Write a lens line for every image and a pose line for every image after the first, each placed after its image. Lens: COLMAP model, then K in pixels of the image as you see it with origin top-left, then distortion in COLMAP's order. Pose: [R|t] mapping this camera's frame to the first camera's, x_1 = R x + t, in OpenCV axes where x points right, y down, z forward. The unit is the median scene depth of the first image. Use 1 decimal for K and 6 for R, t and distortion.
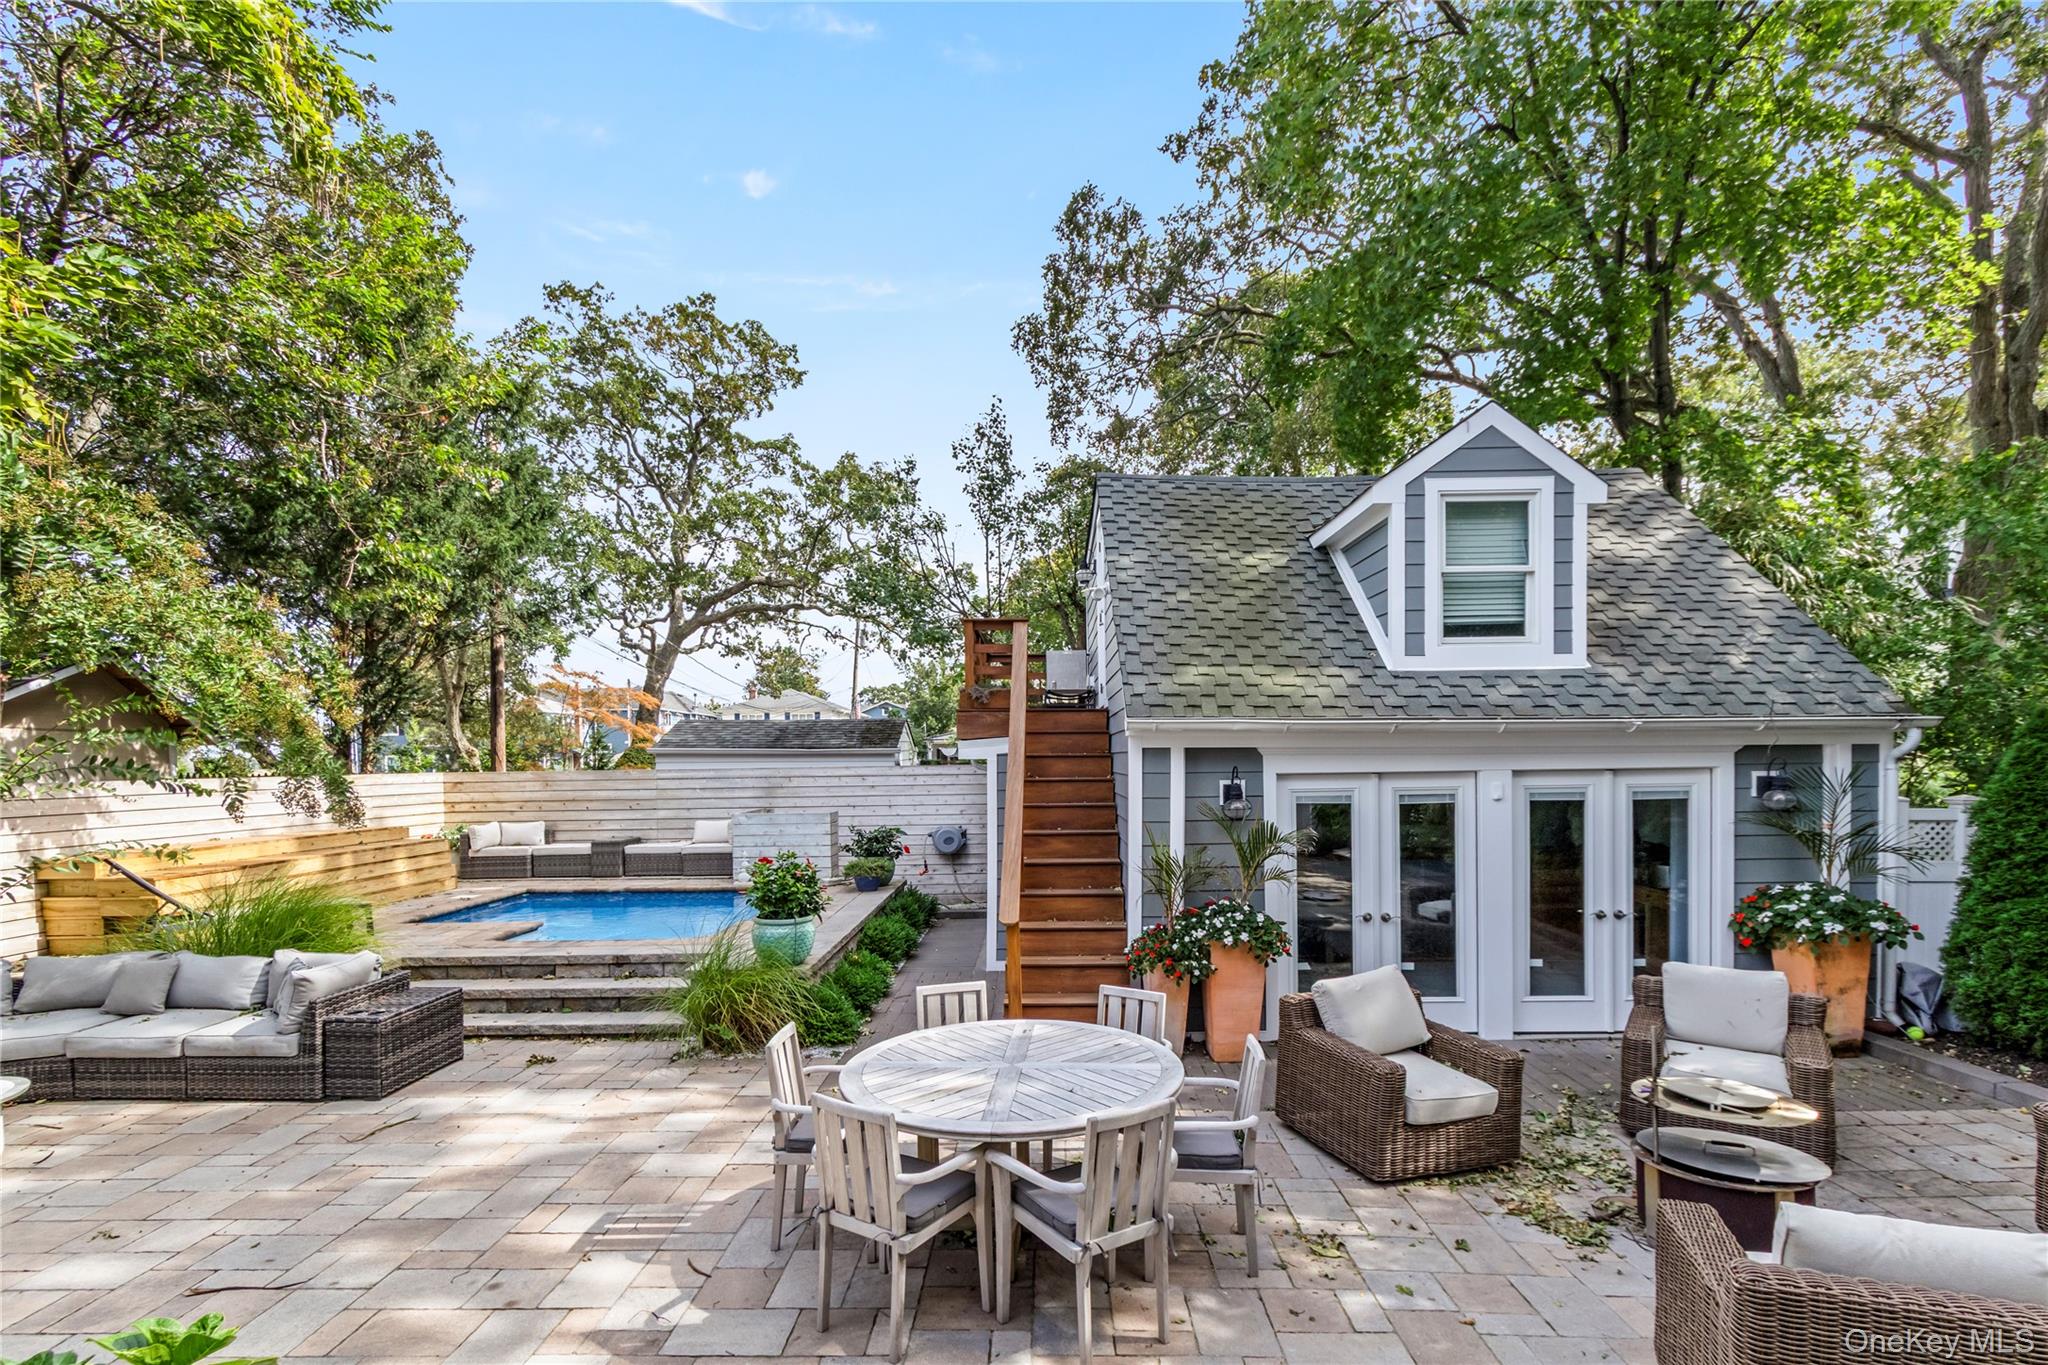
lens RADIAL K [[980.9, 0, 1026.9], [0, 980.9, 786.5], [0, 0, 1]] dist [0.004166, 0.000966]
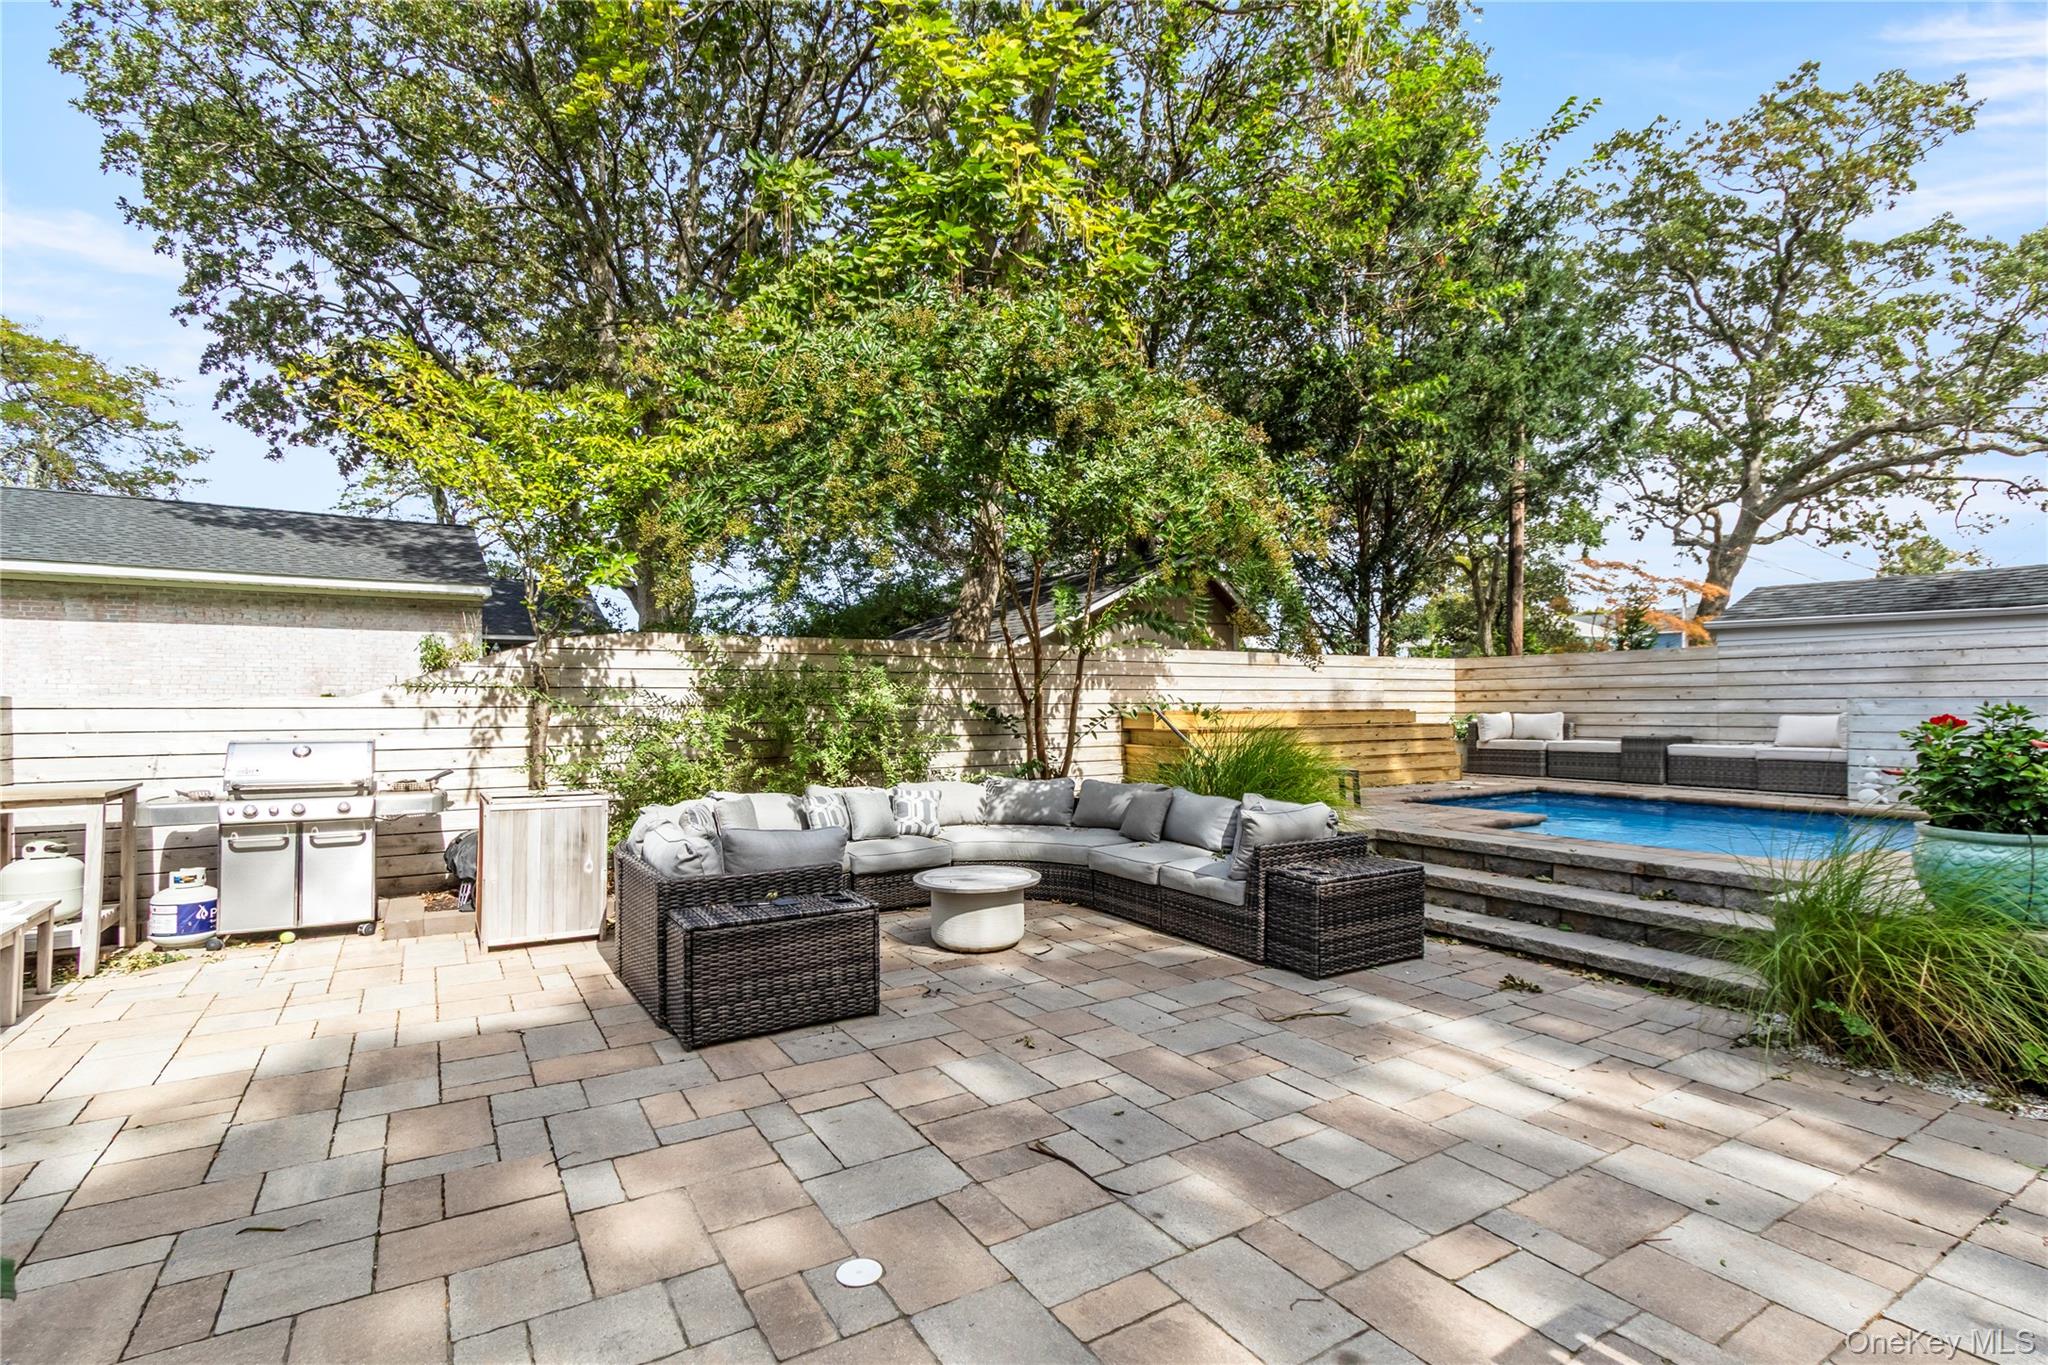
lens RADIAL K [[976.6, 0, 1024.1], [0, 976.6, 690.8], [0, 0, 1]] dist [0.003244, -0.000619]
pose [[0.558599, 0.007578, -0.829403, -0.072442], [-0.033894, 0.999332, -0.013697, 0.056546], [0.828745, 0.035763, 0.558482, 0.194672]]
